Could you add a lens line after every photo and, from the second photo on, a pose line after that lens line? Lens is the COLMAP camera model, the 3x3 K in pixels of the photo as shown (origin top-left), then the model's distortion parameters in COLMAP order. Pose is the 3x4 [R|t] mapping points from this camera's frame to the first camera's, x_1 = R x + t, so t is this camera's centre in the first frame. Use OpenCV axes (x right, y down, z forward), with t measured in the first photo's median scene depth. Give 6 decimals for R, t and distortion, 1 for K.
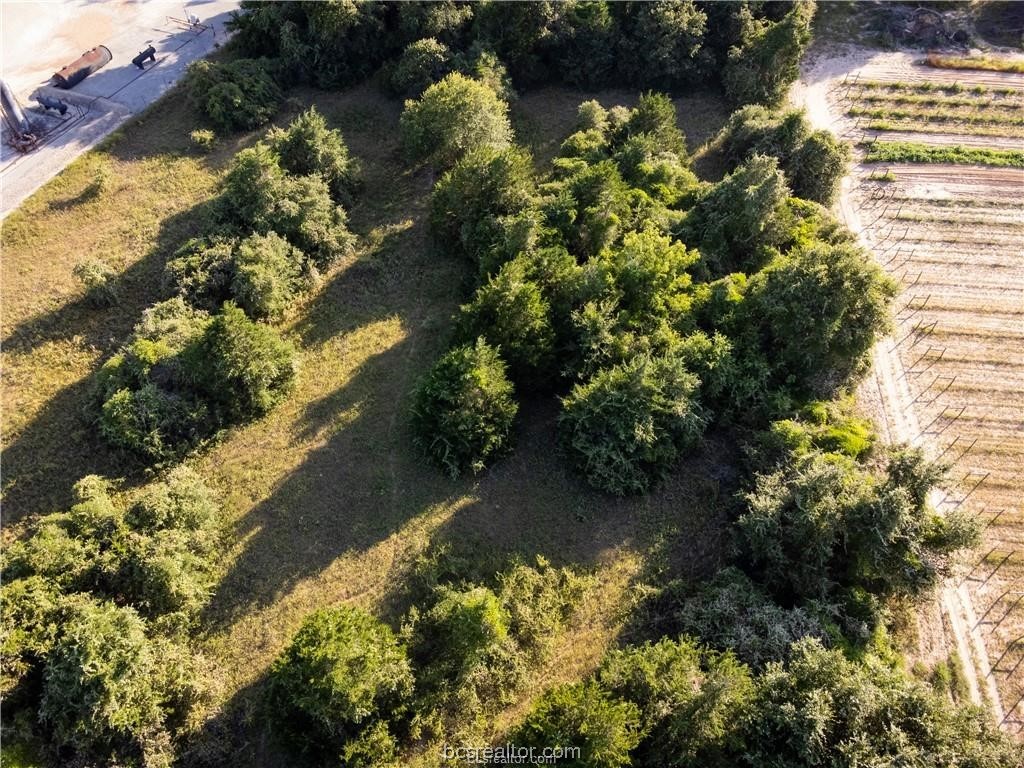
lens RADIAL K [[760.8, 0, 512.0], [0, 760.8, 384.0], [0, 0, 1]] dist [0.019592, 0.005778]
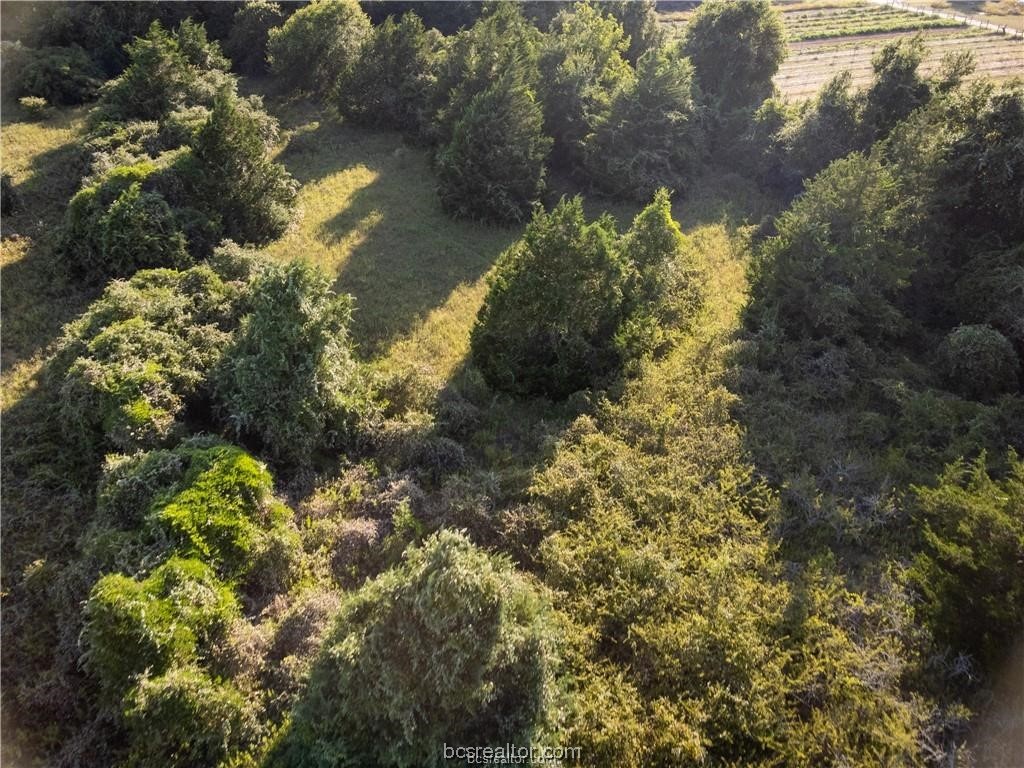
lens RADIAL K [[760.8, 0, 512.0], [0, 760.8, 384.0], [0, 0, 1]] dist [0.019592, 0.005778]
pose [[0.883175, -0.264339, 0.387463, -0.369752], [0.358440, 0.913166, -0.194031, 0.359900], [-0.302528, 0.310245, 0.901235, 0.146306]]
